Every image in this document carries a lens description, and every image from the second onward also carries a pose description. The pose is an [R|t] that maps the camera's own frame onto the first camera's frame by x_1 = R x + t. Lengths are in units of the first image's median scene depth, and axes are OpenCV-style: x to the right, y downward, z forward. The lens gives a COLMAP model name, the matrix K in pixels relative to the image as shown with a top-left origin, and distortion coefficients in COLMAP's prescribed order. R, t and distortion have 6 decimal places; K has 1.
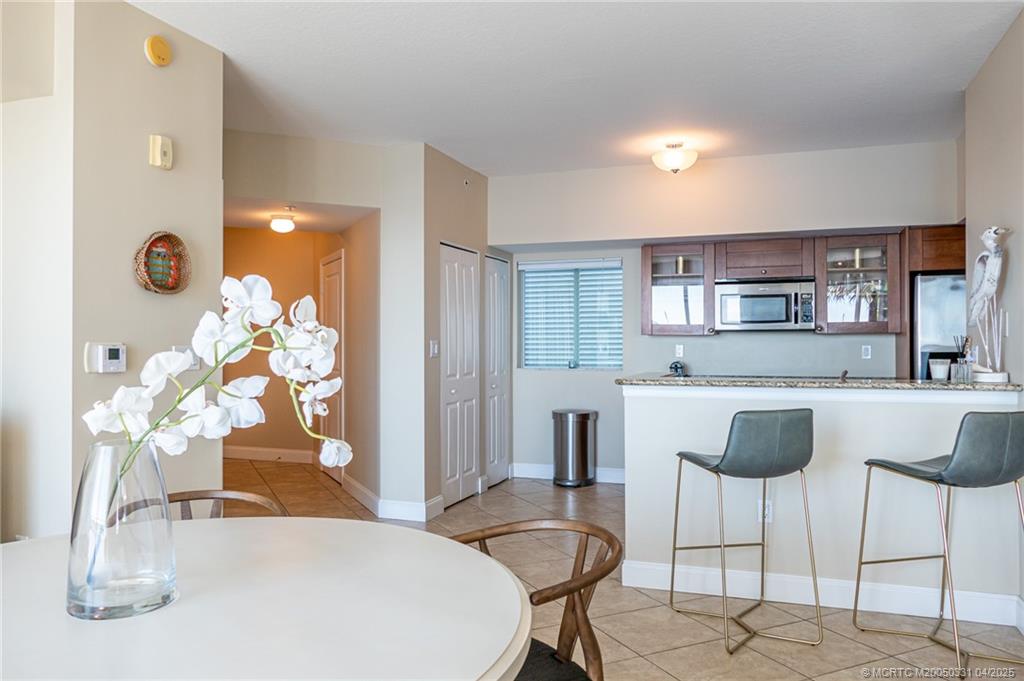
lens RADIAL K [[752.1, 0, 513.6], [0, 752.1, 342.3], [0, 0, 1]] dist [-0.016339, 0.001243]
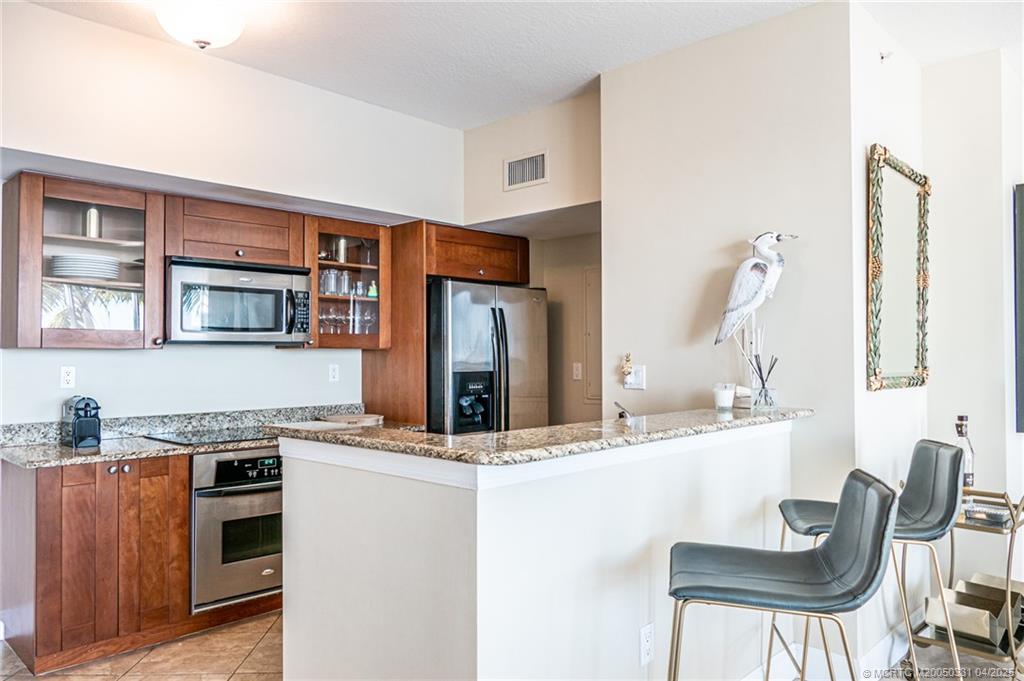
lens RADIAL K [[731.0, 0, 513.0], [0, 731.0, 338.3], [0, 0, 1]] dist [-0.009943, 0.000880]
pose [[0.398794, 0.022770, 0.916758, -0.173459], [0.000884, 0.999682, -0.025214, -0.003948], [-0.917040, 0.010865, 0.398647, 0.595287]]
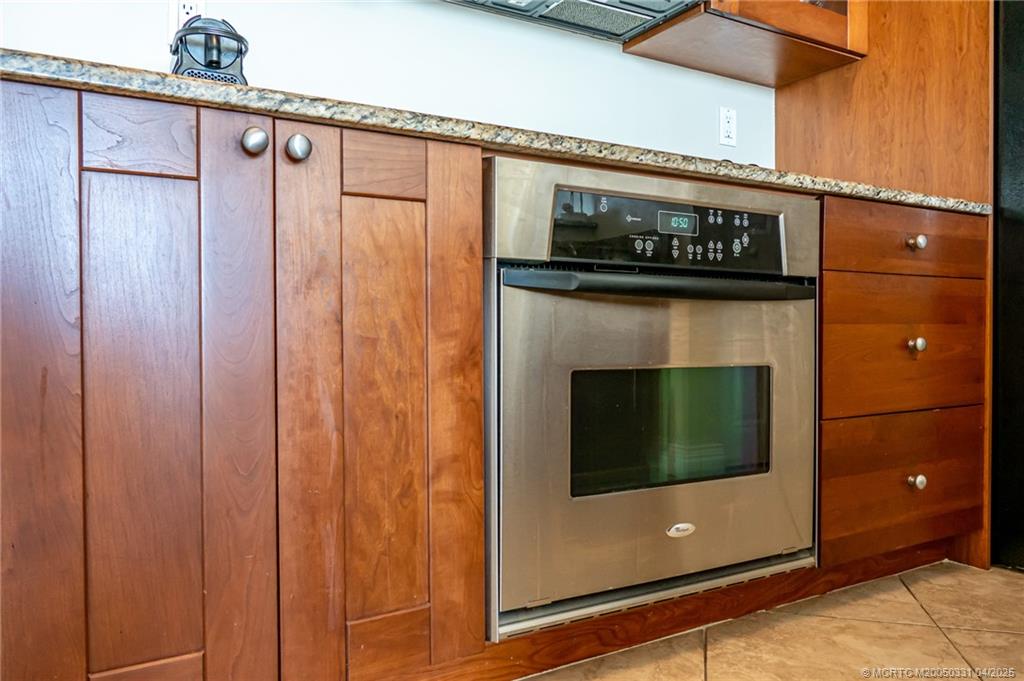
lens RADIAL K [[738.6, 0, 518.5], [0, 738.6, 342.0], [0, 0, 1]] dist [-0.011164, 0.001975]
pose [[0.627330, -0.012764, 0.778649, 0.137218], [-0.002851, 0.999821, 0.018687, 0.128255], [-0.778748, -0.013943, 0.627181, 0.962696]]
